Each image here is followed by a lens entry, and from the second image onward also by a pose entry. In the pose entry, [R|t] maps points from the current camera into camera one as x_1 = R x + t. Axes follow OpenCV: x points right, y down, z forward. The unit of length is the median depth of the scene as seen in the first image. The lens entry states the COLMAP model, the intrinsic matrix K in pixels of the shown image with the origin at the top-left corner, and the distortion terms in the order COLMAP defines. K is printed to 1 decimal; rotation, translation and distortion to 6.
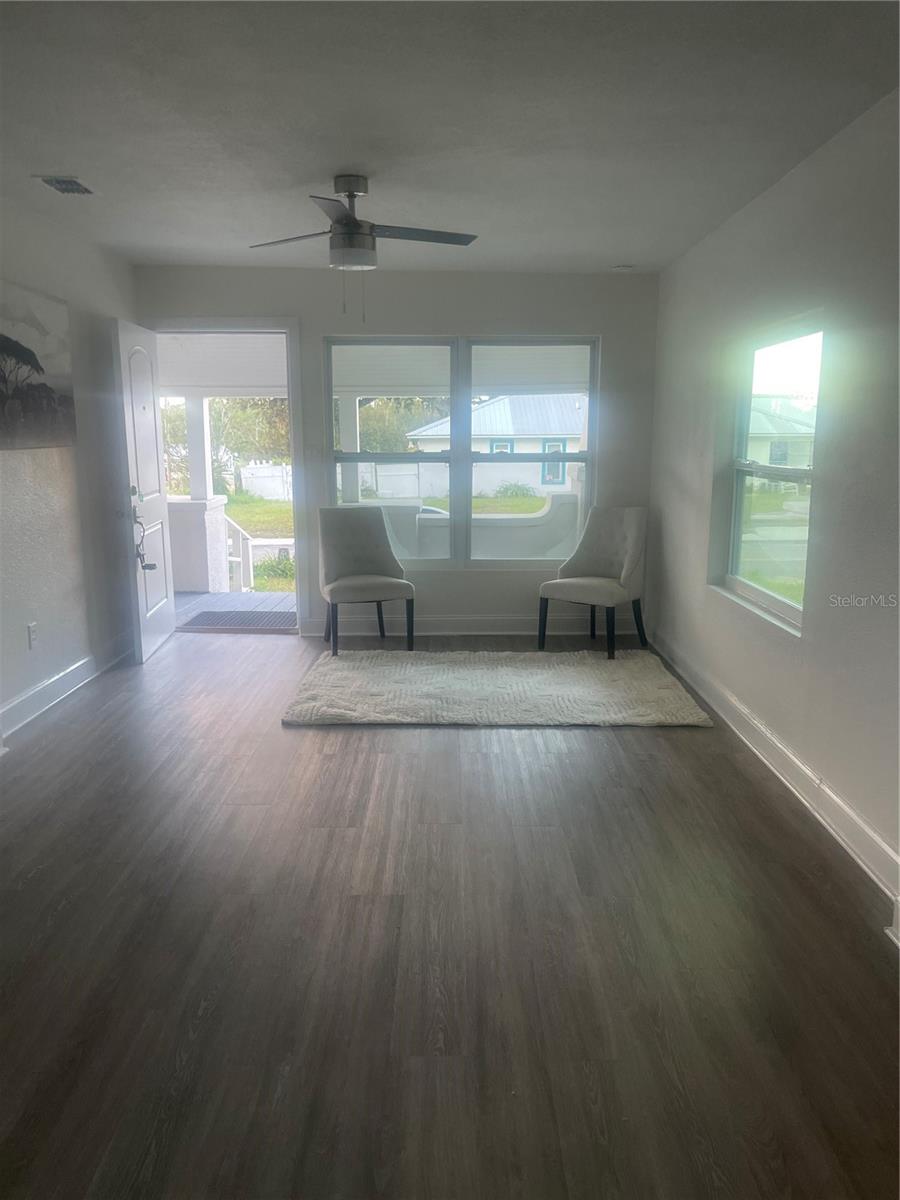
lens RADIAL K [[883.0, 0, 450.0], [0, 883.0, 600.0], [0, 0, 1]] dist [-0.000292, 0.000305]
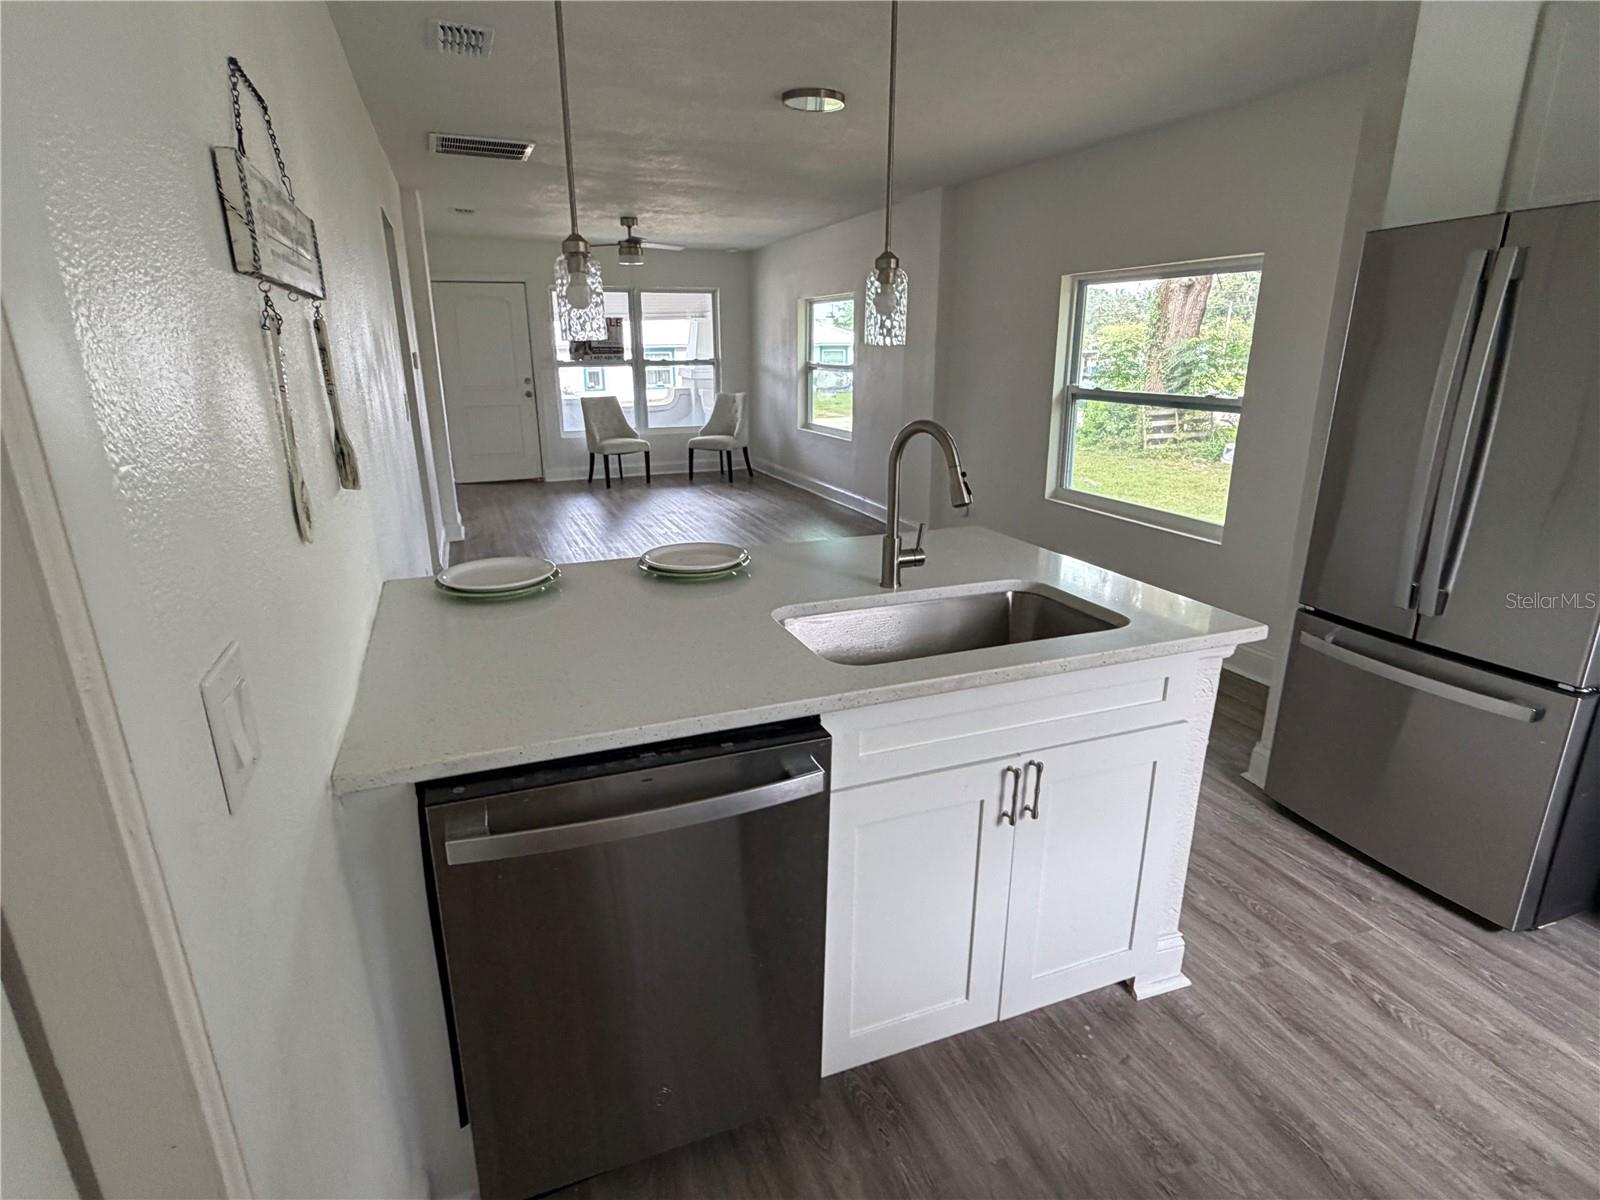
lens RADIAL K [[846.8, 0, 800.0], [0, 846.8, 600.0], [0, 0, 1]] dist [-0.000177, 0.000039]
pose [[0.928073, -0.109811, 0.355839, -0.307468], [0.070728, 0.990120, 0.121082, 0.102326], [-0.365619, -0.087205, 0.926670, -0.583435]]
